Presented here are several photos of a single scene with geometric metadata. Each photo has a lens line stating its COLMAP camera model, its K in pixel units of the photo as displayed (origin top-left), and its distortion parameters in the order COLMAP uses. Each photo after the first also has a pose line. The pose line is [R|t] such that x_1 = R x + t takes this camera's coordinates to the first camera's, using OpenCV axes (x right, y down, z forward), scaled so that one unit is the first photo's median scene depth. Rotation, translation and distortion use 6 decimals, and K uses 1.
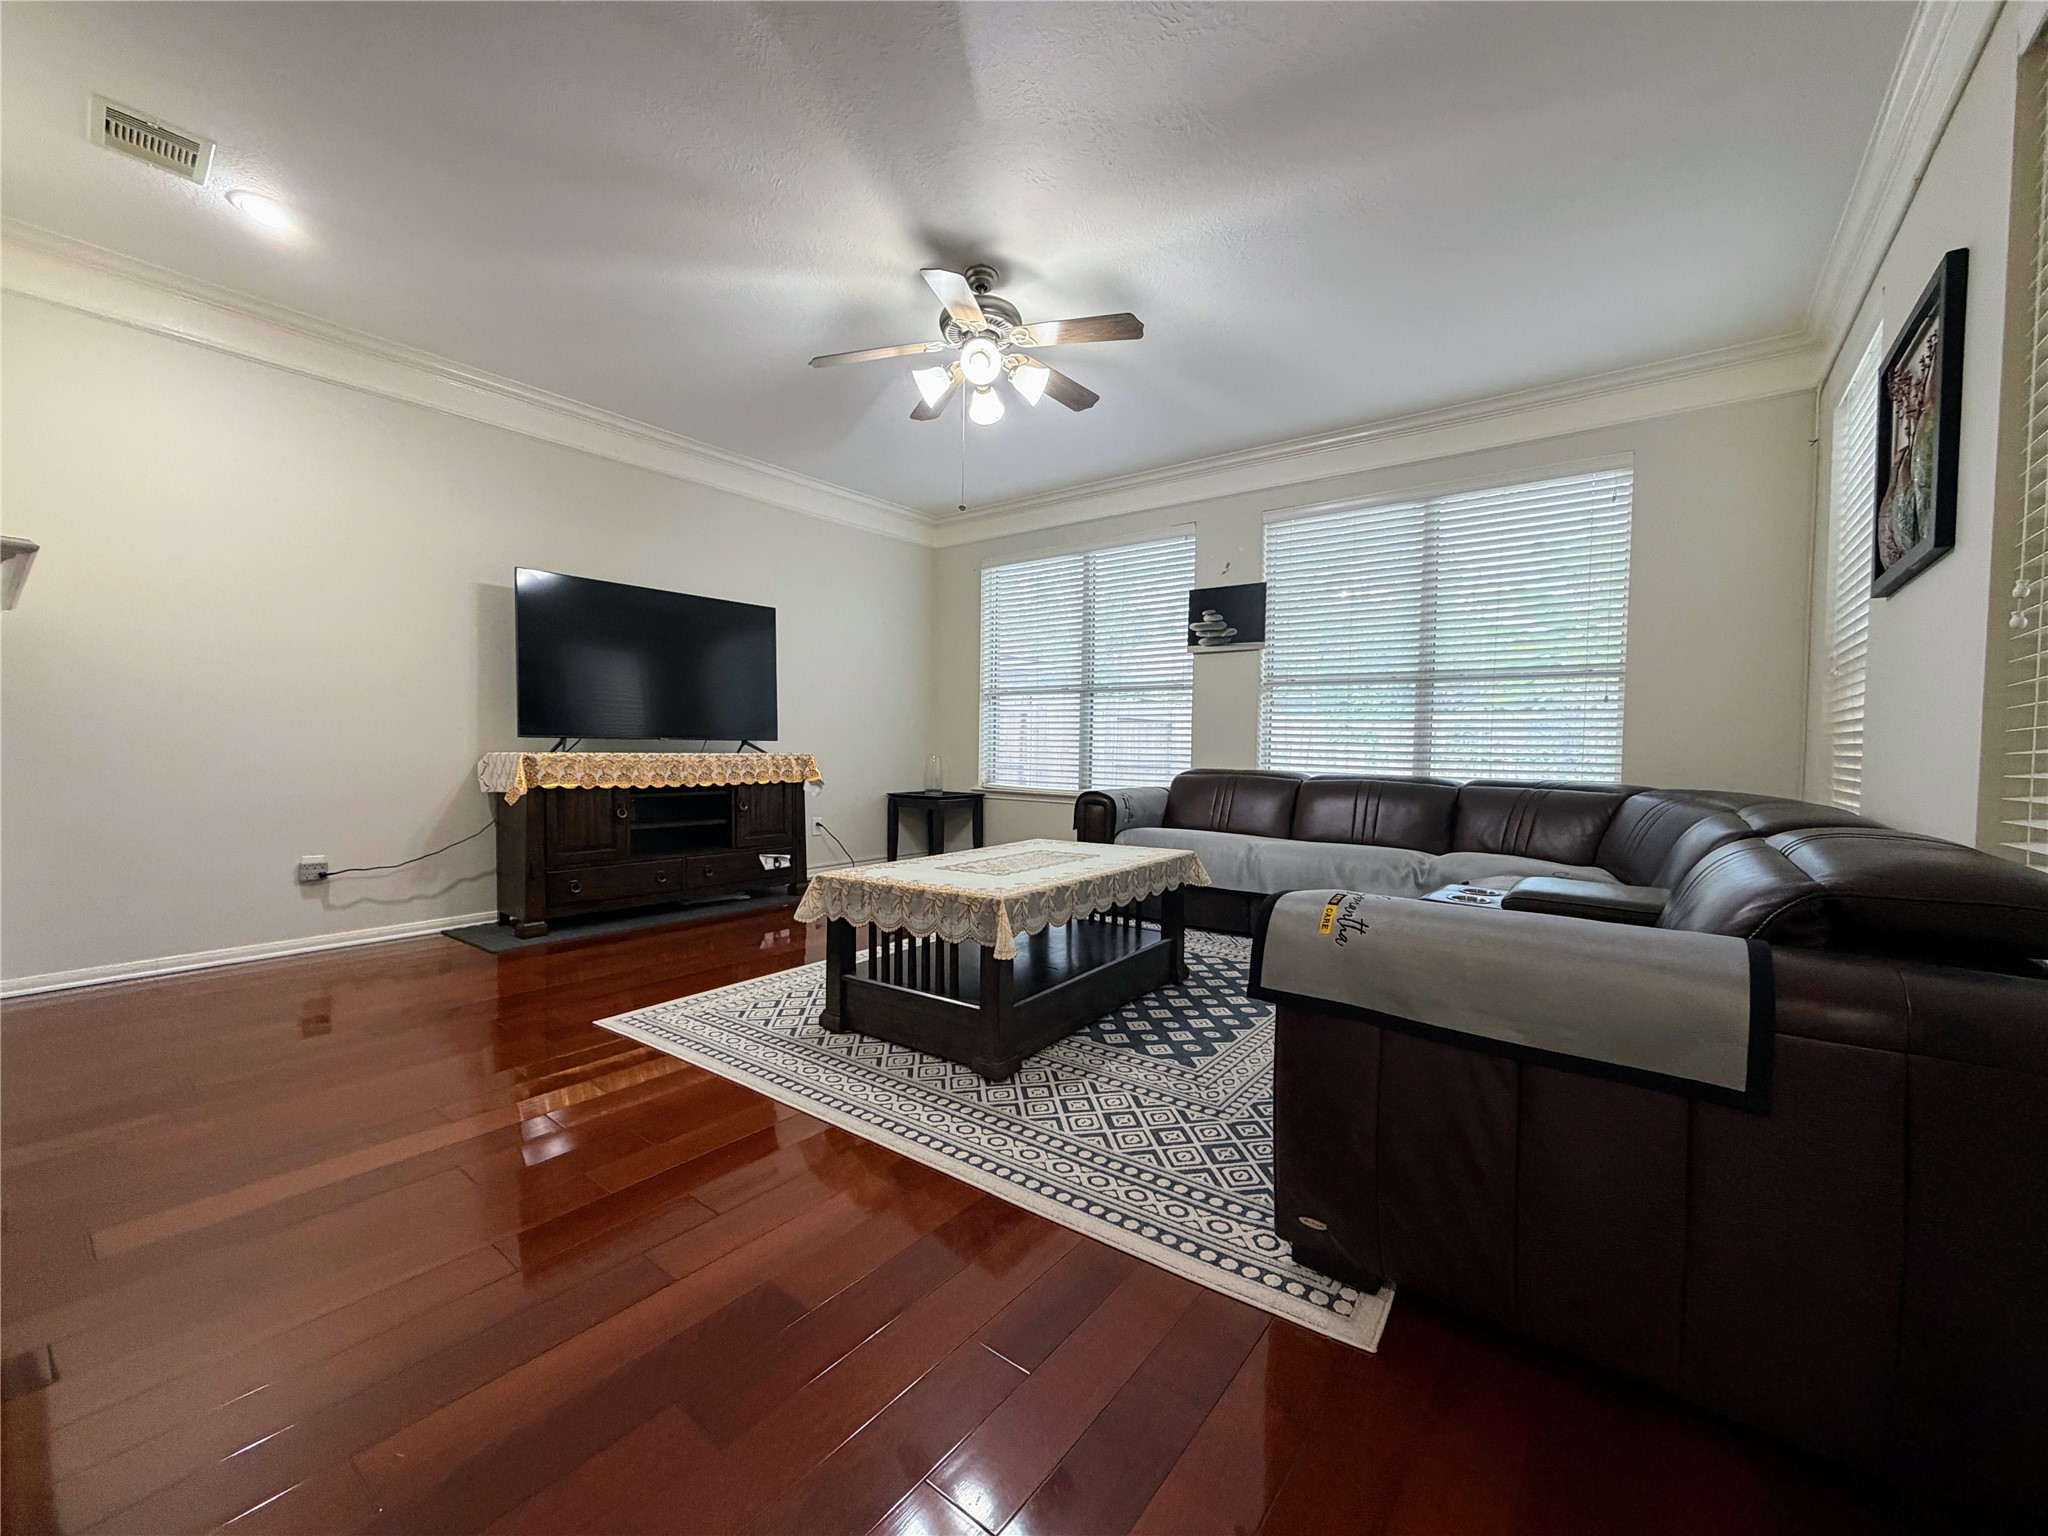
lens RADIAL K [[821.2, 0, 1017.8], [0, 821.2, 769.9], [0, 0, 1]] dist [0.001294, -0.000171]
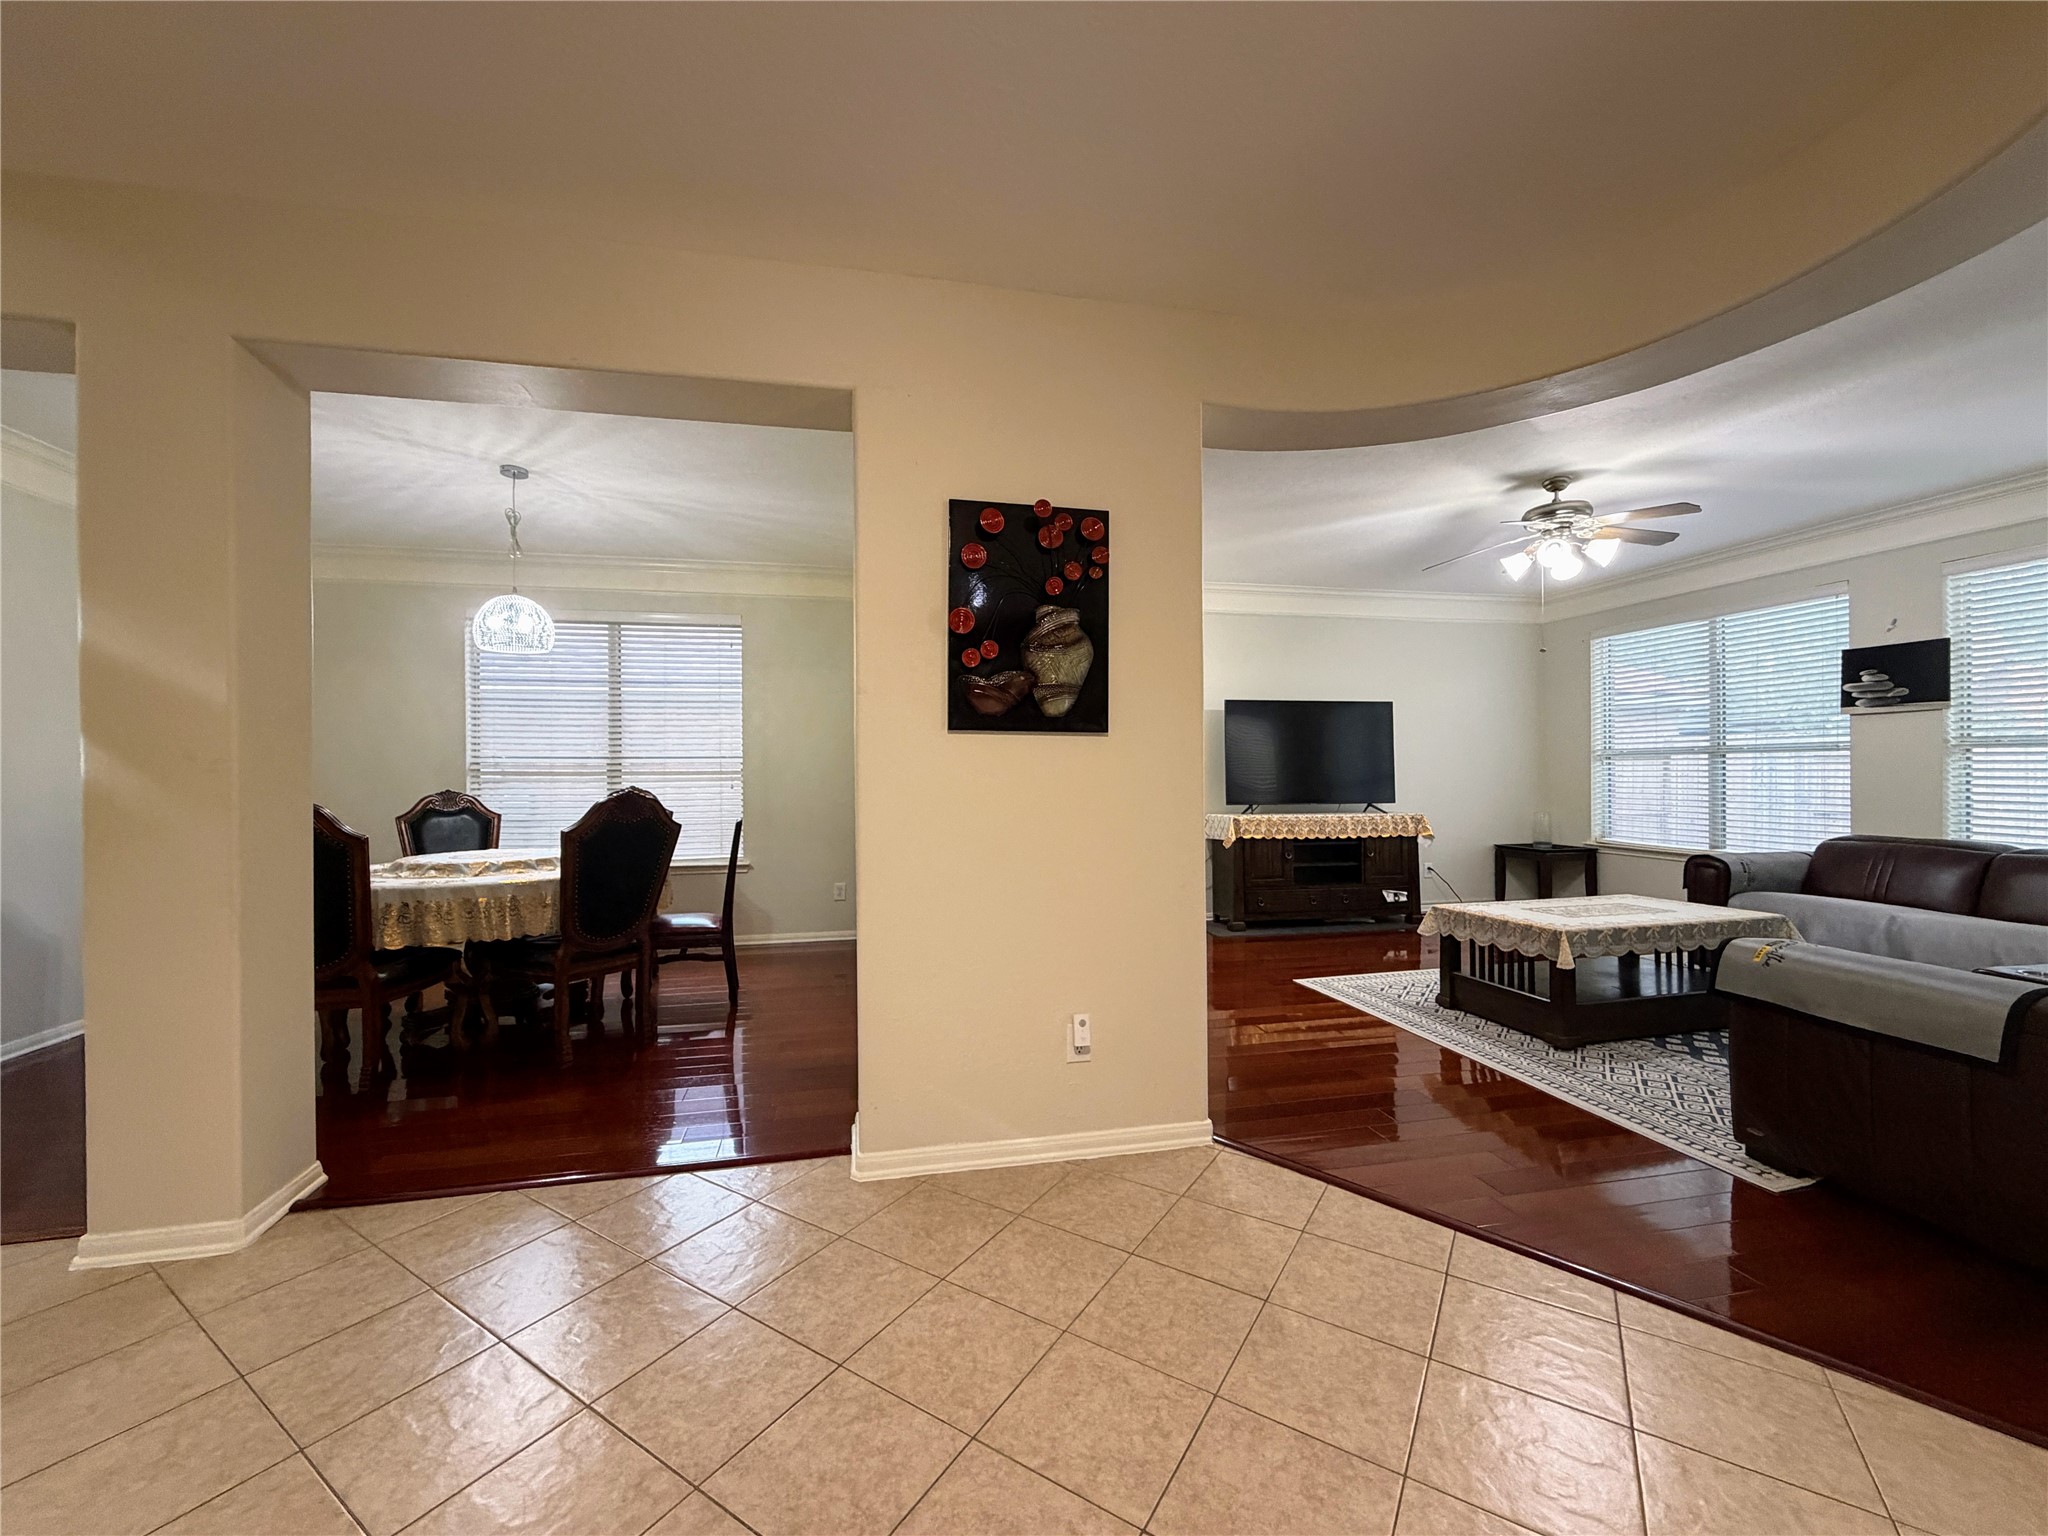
lens RADIAL K [[821.2, 0, 1018.7], [0, 821.2, 772.8], [0, 0, 1]] dist [0.001294, -0.000171]
pose [[0.767400, -0.017074, -0.640941, 0.100945], [-0.004883, 0.999461, -0.032471, -0.045628], [0.641150, 0.028048, 0.766903, -0.456346]]
